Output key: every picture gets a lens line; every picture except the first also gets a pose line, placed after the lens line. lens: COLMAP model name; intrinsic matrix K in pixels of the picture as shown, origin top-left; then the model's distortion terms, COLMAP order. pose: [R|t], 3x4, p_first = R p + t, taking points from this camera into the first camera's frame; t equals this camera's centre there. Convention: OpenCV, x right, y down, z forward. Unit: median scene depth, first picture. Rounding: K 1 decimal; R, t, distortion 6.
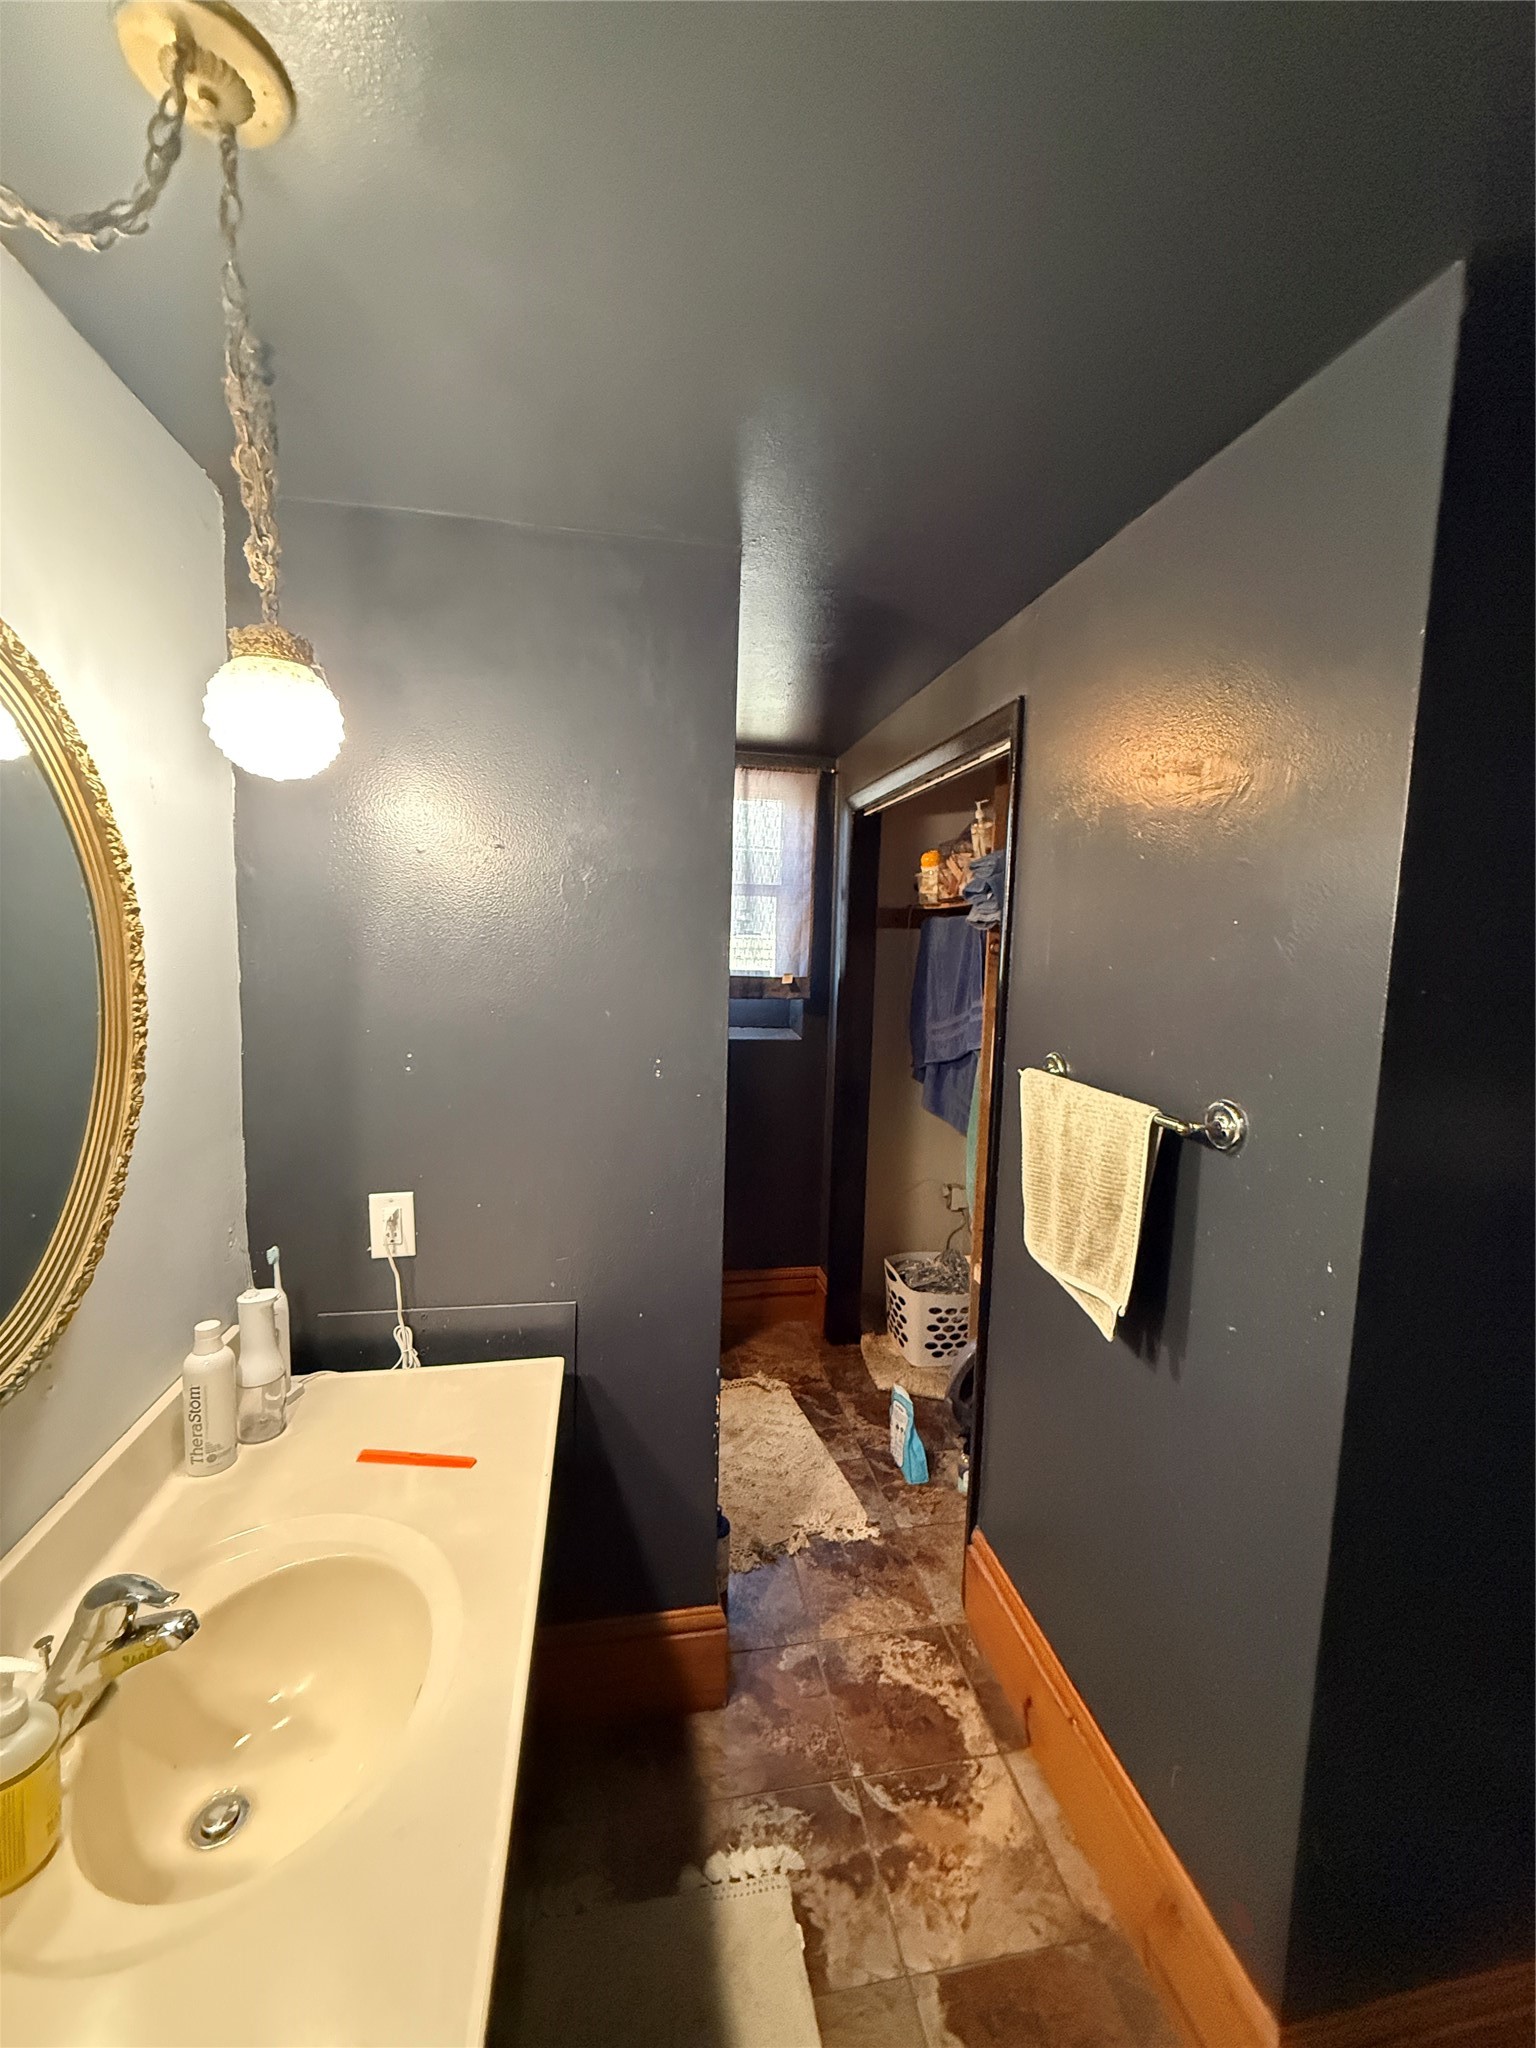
lens RADIAL K [[817.6, 0, 766.9], [0, 817.6, 1021.3], [0, 0, 1]] dist [-0.002671, 0.000710]
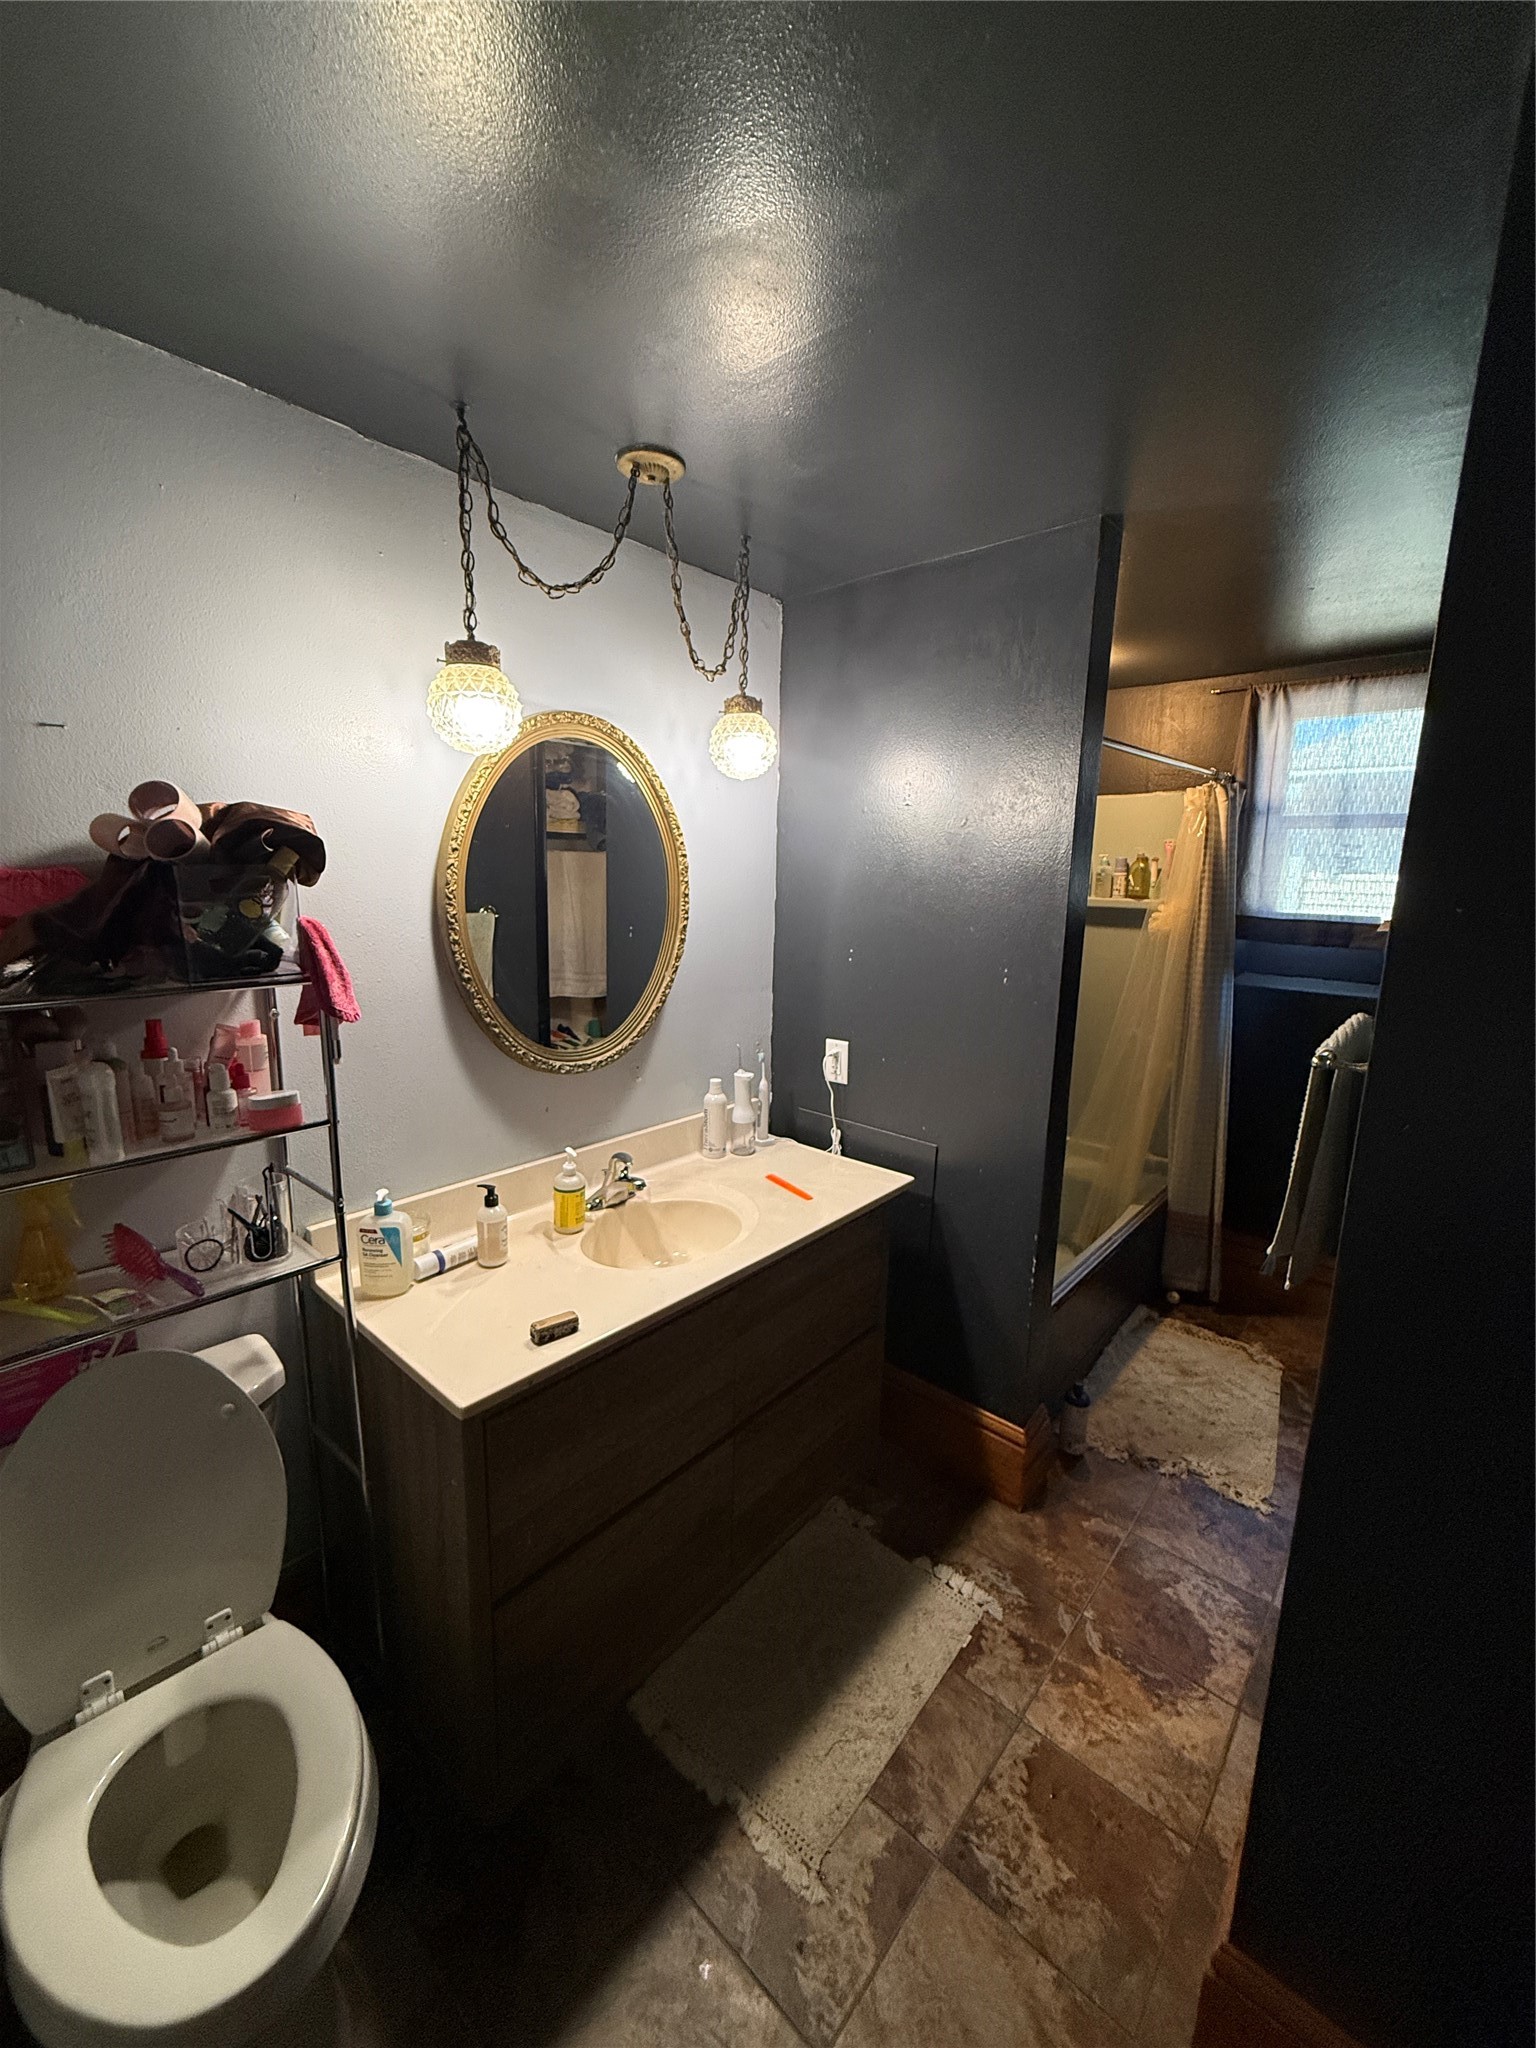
lens RADIAL K [[817.6, 0, 762.2], [0, 817.6, 1023.0], [0, 0, 1]] dist [-0.002671, 0.000710]
pose [[0.615049, 0.131997, -0.777362, 0.641266], [-0.083850, 0.991247, 0.101973, 0.034238], [0.784018, 0.002463, 0.620733, -0.059542]]
